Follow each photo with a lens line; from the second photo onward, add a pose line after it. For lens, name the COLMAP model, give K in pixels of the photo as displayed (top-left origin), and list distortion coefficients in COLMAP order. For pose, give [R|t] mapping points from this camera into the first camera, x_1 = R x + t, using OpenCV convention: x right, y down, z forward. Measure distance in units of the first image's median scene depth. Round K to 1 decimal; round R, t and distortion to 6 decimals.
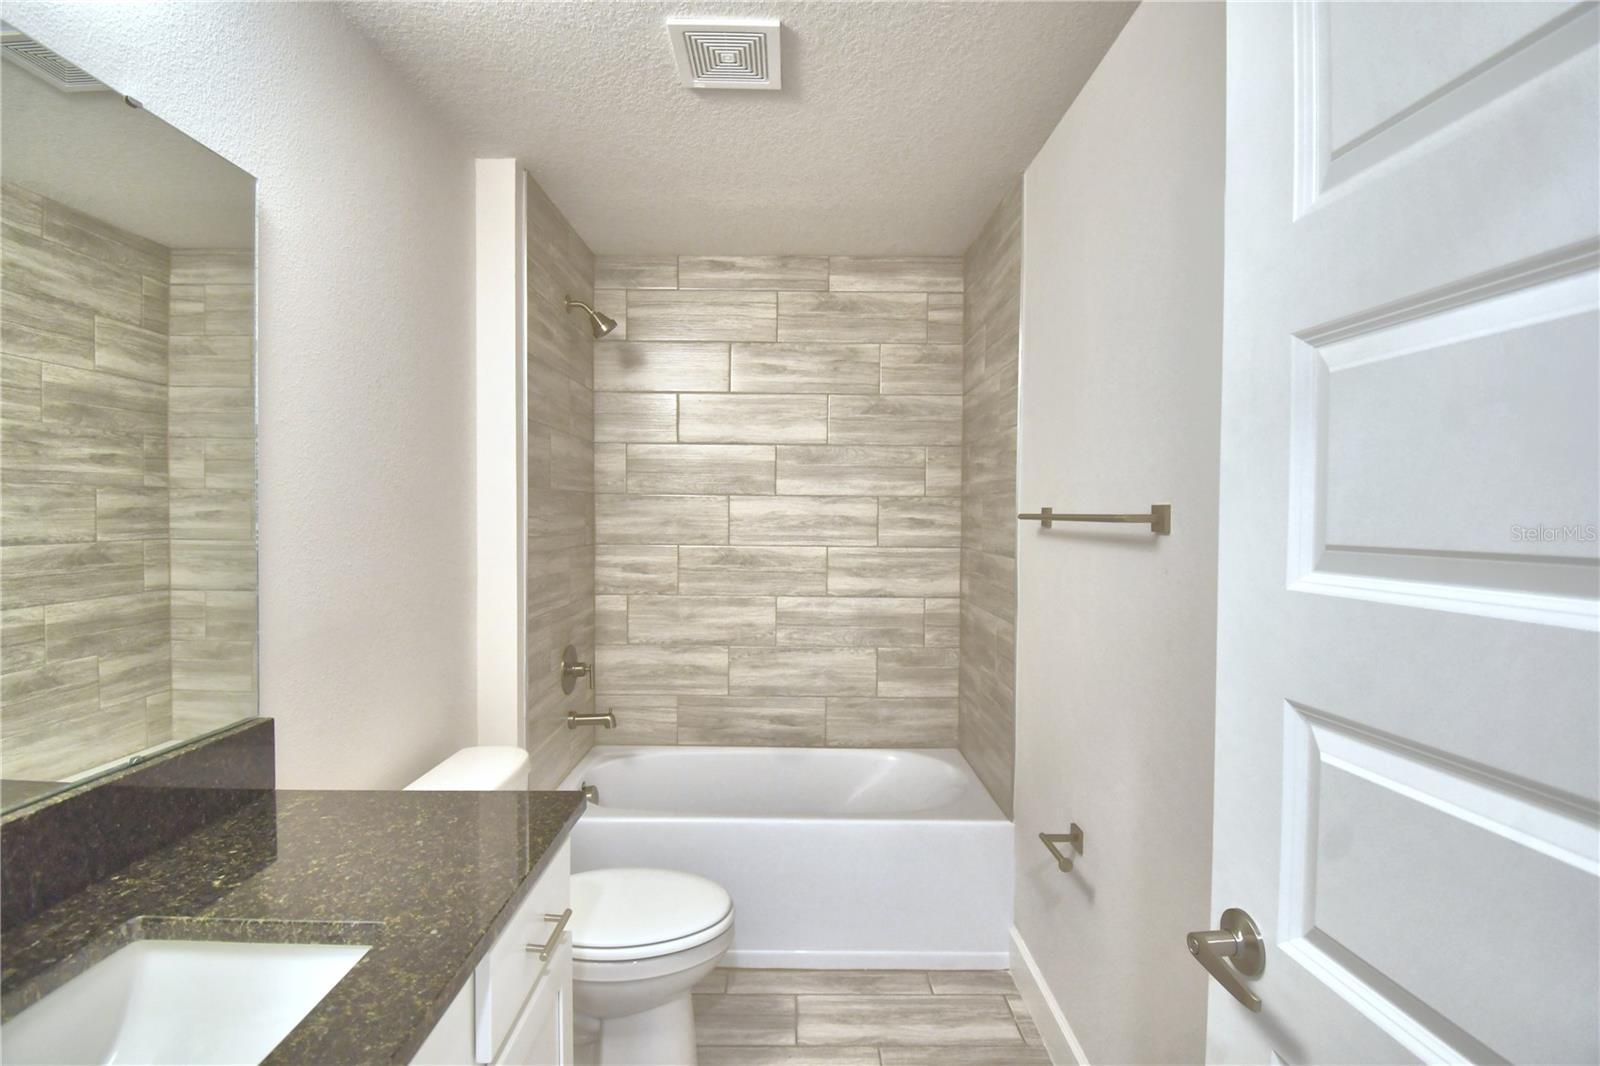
lens RADIAL K [[721.0, 0, 800.0], [0, 721.0, 533.0], [0, 0, 1]] dist [0.020090, -0.026585]
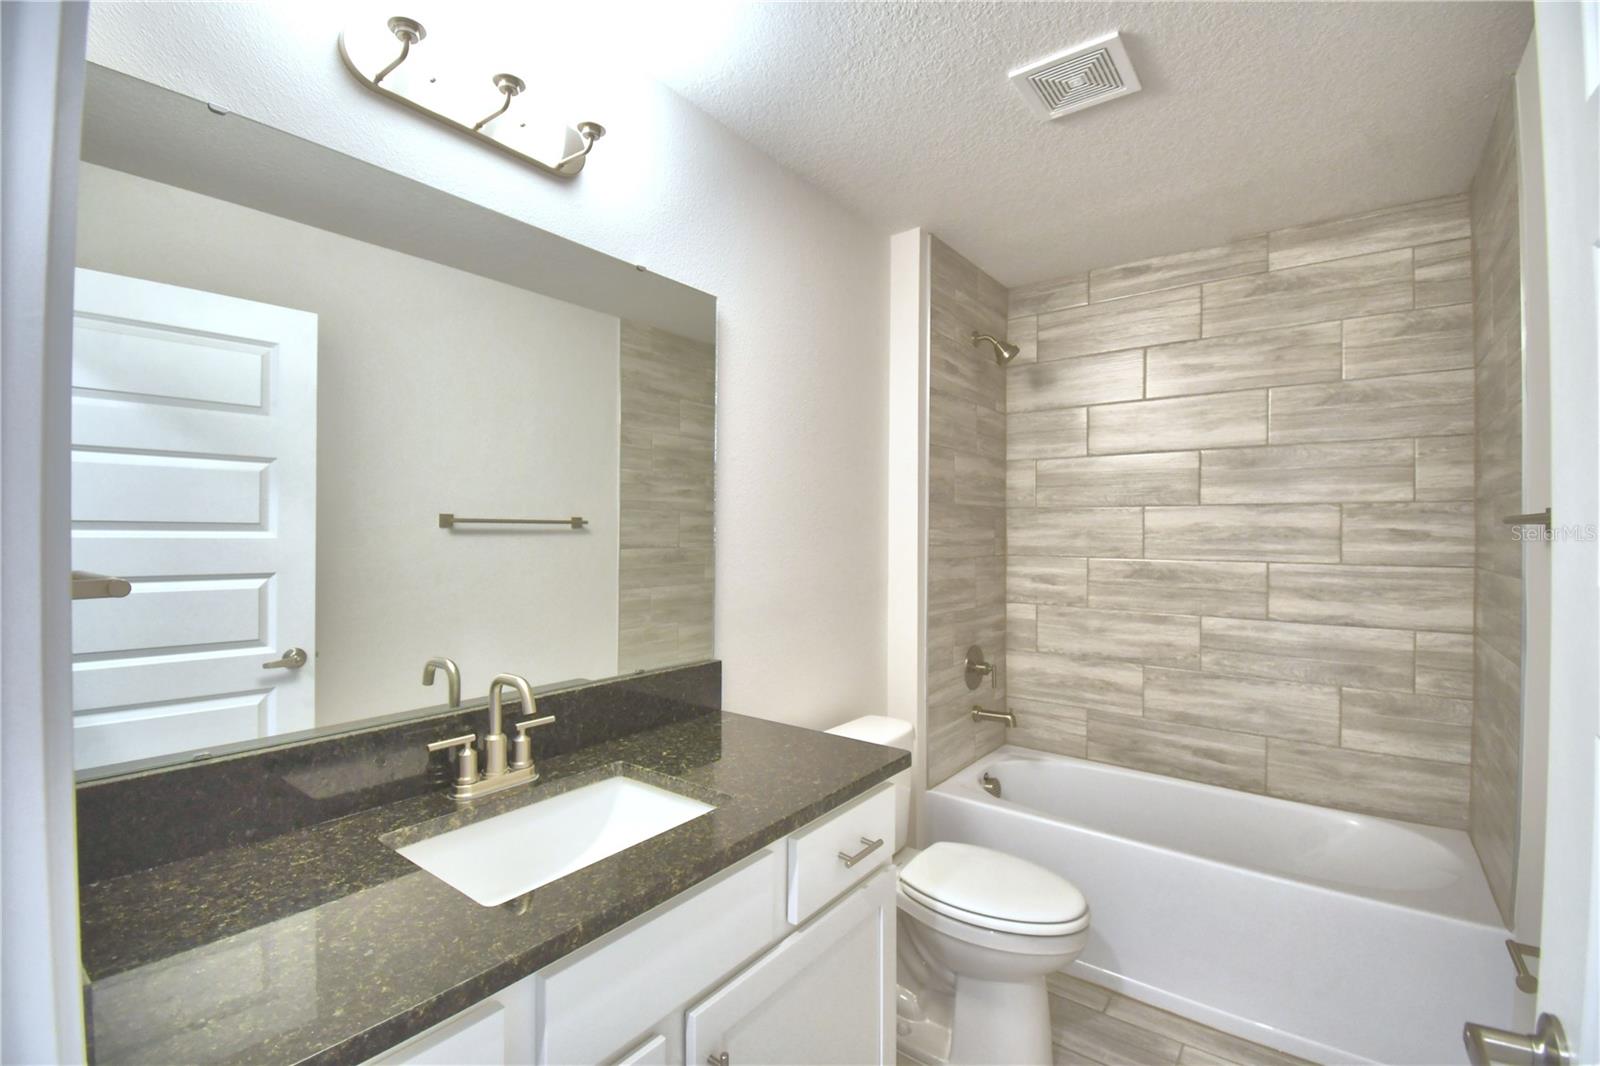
lens RADIAL K [[700.1, 0, 800.0], [0, 700.1, 533.0], [0, 0, 1]] dist [0.015391, -0.026568]
pose [[0.788140, -0.004156, -0.615482, 0.115542], [-0.014729, 0.999563, -0.025610, 0.013423], [0.615320, 0.029250, 0.787734, -0.011591]]
